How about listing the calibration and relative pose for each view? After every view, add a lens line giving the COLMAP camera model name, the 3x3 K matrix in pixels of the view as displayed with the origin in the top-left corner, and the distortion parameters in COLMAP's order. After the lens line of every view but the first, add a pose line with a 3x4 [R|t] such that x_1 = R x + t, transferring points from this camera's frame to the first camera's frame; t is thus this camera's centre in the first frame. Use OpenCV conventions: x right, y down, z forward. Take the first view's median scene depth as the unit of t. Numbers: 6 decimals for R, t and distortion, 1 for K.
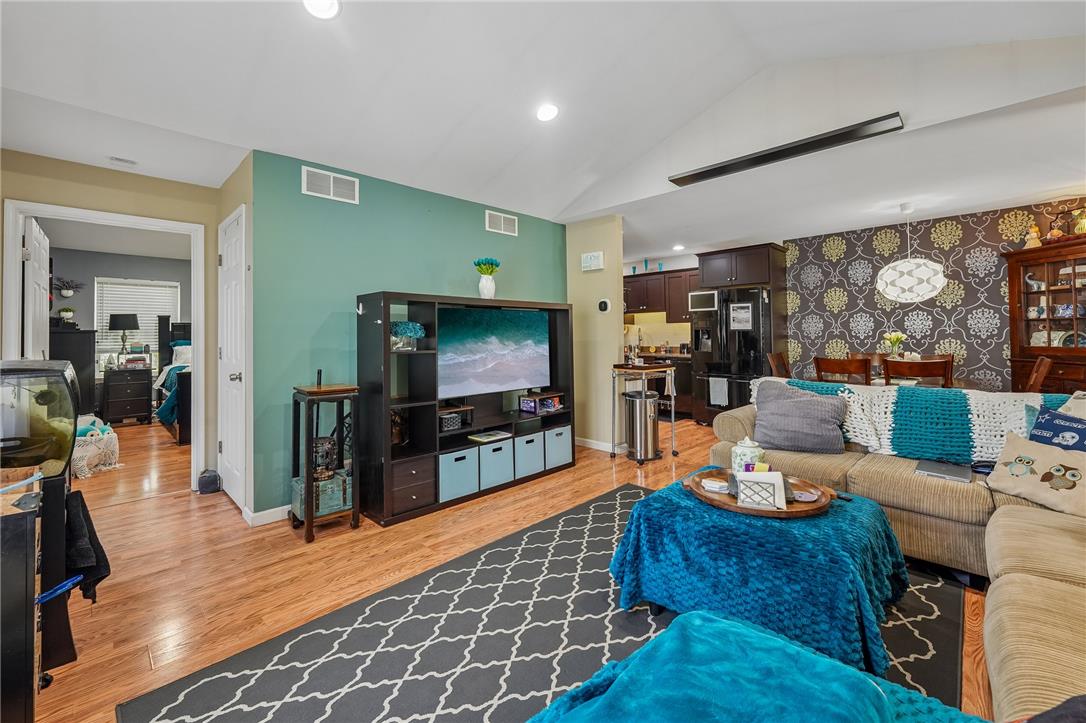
lens RADIAL K [[436.6, 0, 542.2], [0, 436.6, 339.3], [0, 0, 1]] dist [-0.000774, -0.000003]
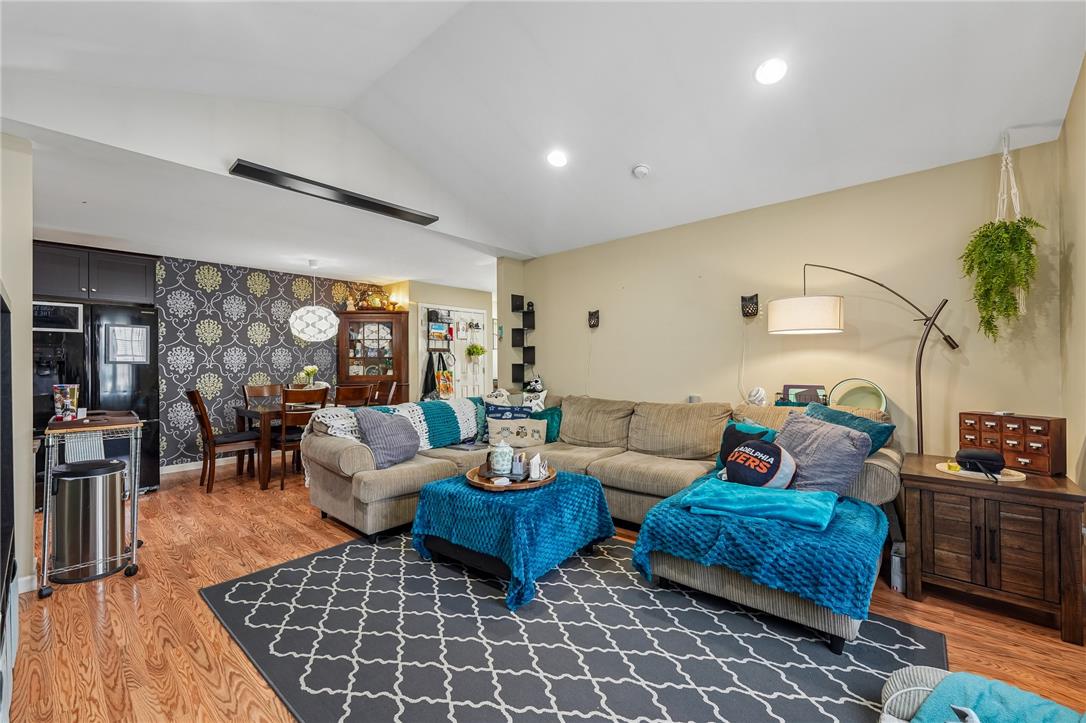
lens RADIAL K [[435.6, 0, 542.2], [0, 435.6, 357.6], [0, 0, 1]] dist [0.000324, -0.000001]
pose [[-0.044749, 0.023677, 0.998718, -0.682543], [0.018078, 0.999575, -0.022888, 0.000685], [-0.998835, 0.017030, -0.045158, 0.697341]]
